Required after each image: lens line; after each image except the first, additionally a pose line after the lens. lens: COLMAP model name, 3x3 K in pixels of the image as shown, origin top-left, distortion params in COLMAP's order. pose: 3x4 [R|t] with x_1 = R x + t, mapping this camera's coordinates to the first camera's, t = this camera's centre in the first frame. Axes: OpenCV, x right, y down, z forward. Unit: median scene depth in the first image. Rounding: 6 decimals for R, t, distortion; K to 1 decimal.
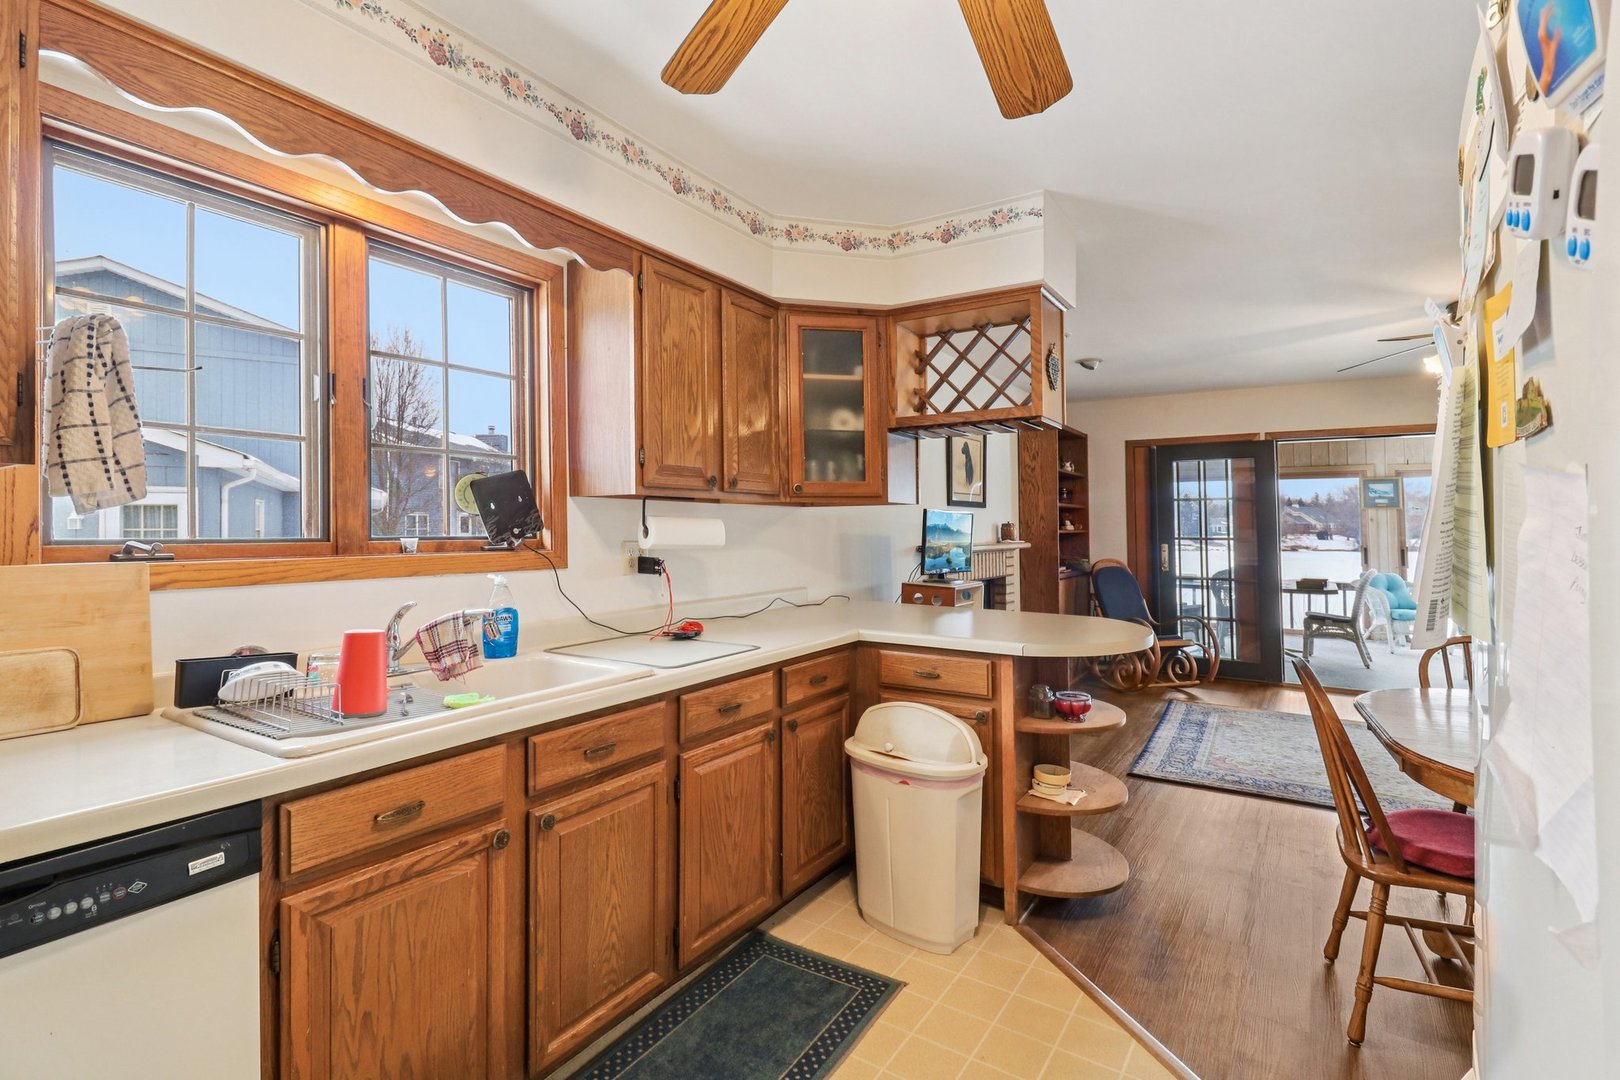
lens RADIAL K [[759.3, 0, 788.2], [0, 759.3, 513.5], [0, 0, 1]] dist [0.021507, 0.000252]
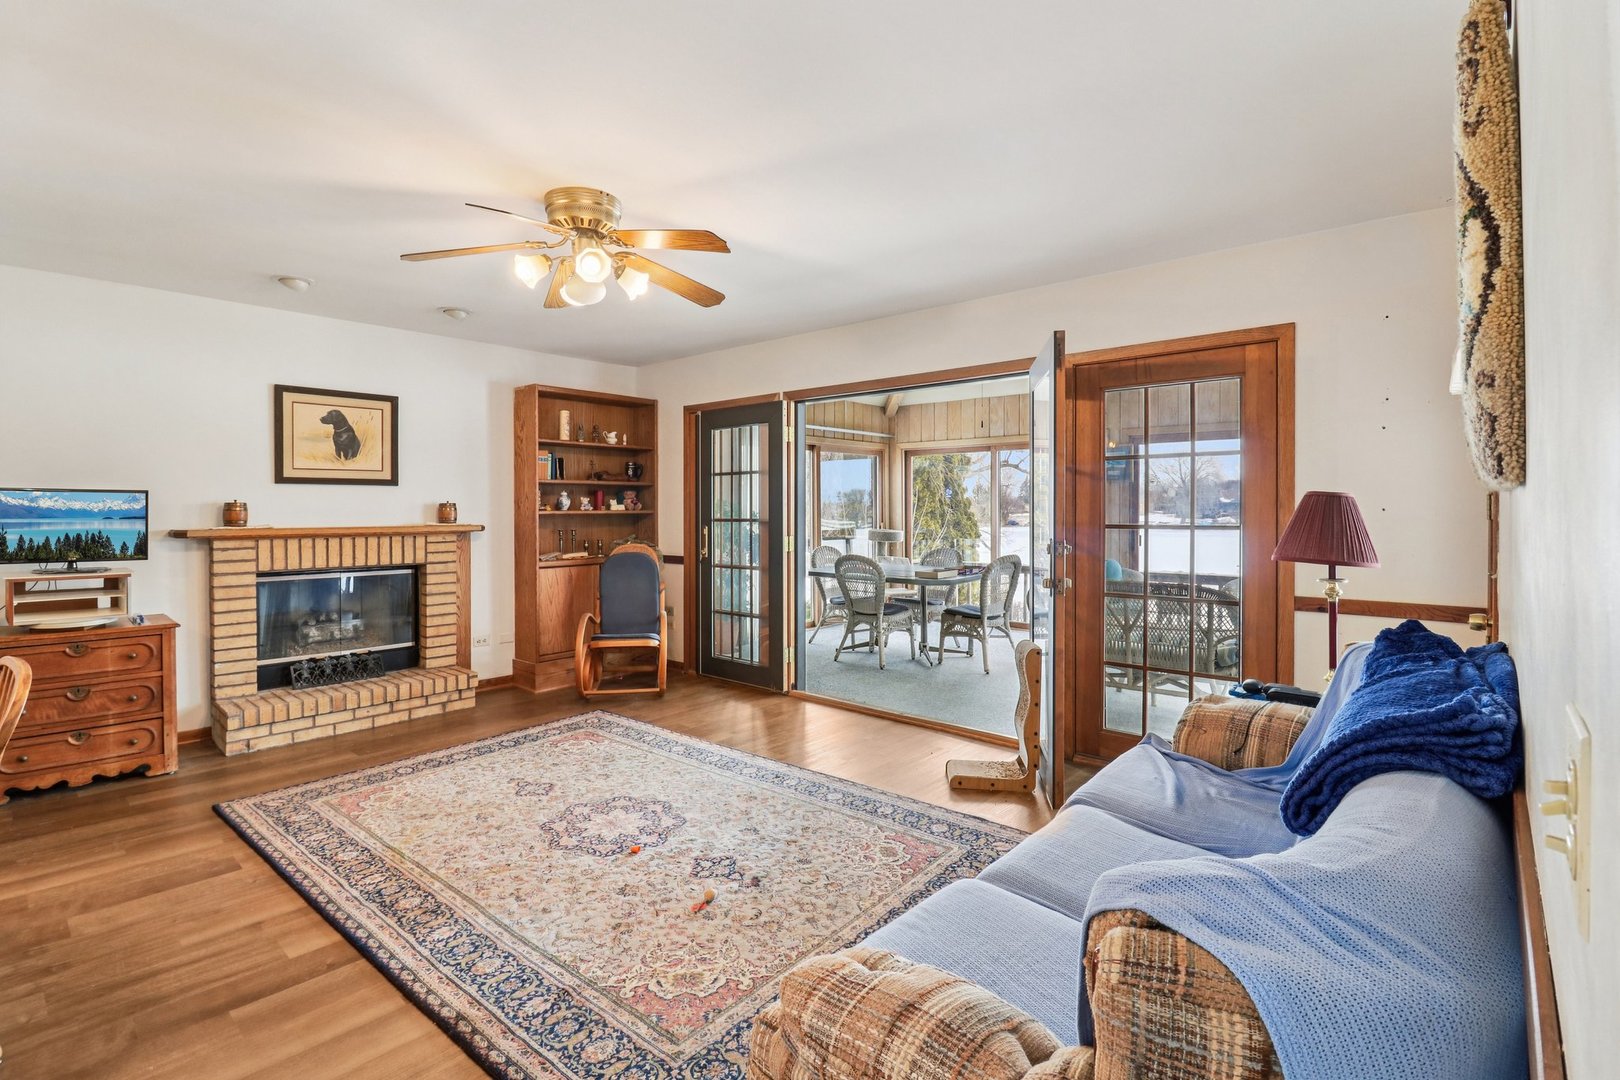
lens RADIAL K [[769.0, 0, 813.4], [0, 769.0, 516.7], [0, 0, 1]] dist [-0.000534, -0.007876]
pose [[0.991647, -0.003288, -0.128936, 0.771389], [0.007263, 0.999512, 0.030370, 0.004095], [0.128774, -0.031053, 0.991188, 0.174926]]
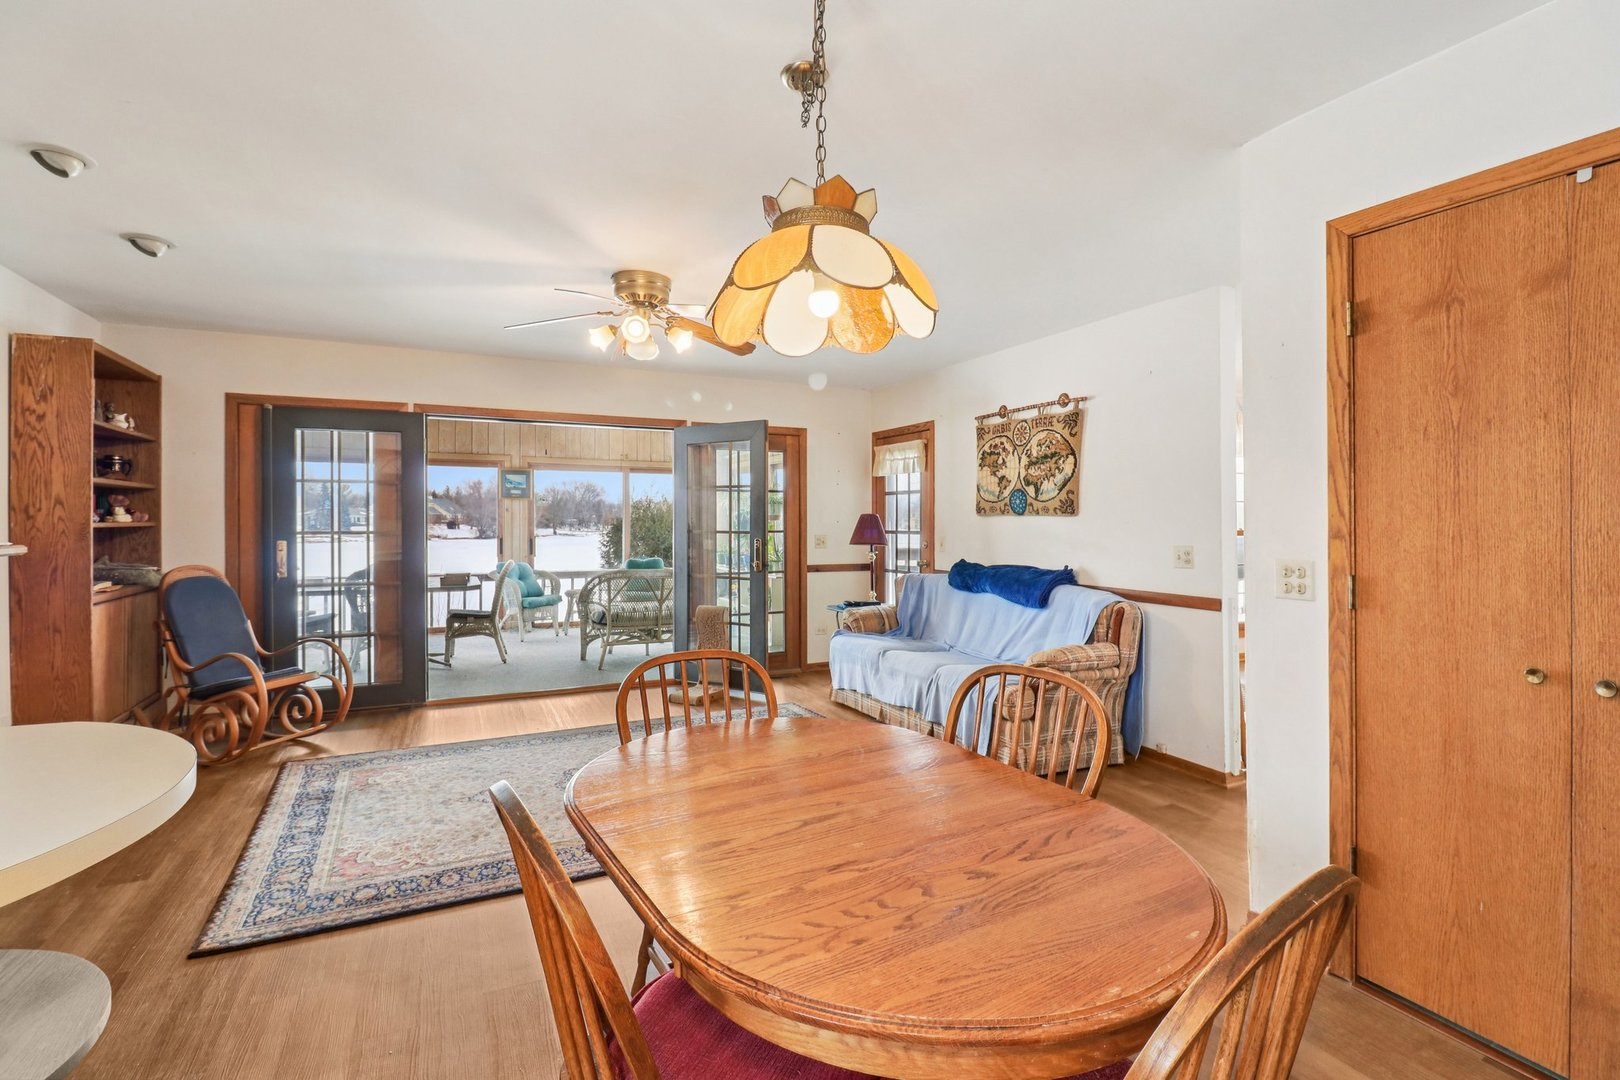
lens RADIAL K [[763.1, 0, 809.5], [0, 763.1, 508.4], [0, 0, 1]] dist [0.000482, -0.019004]
pose [[0.498895, 0.011693, 0.866584, 0.122621], [-0.017171, 0.999846, -0.003605, 0.003143], [-0.866492, -0.013082, 0.499019, 0.213779]]
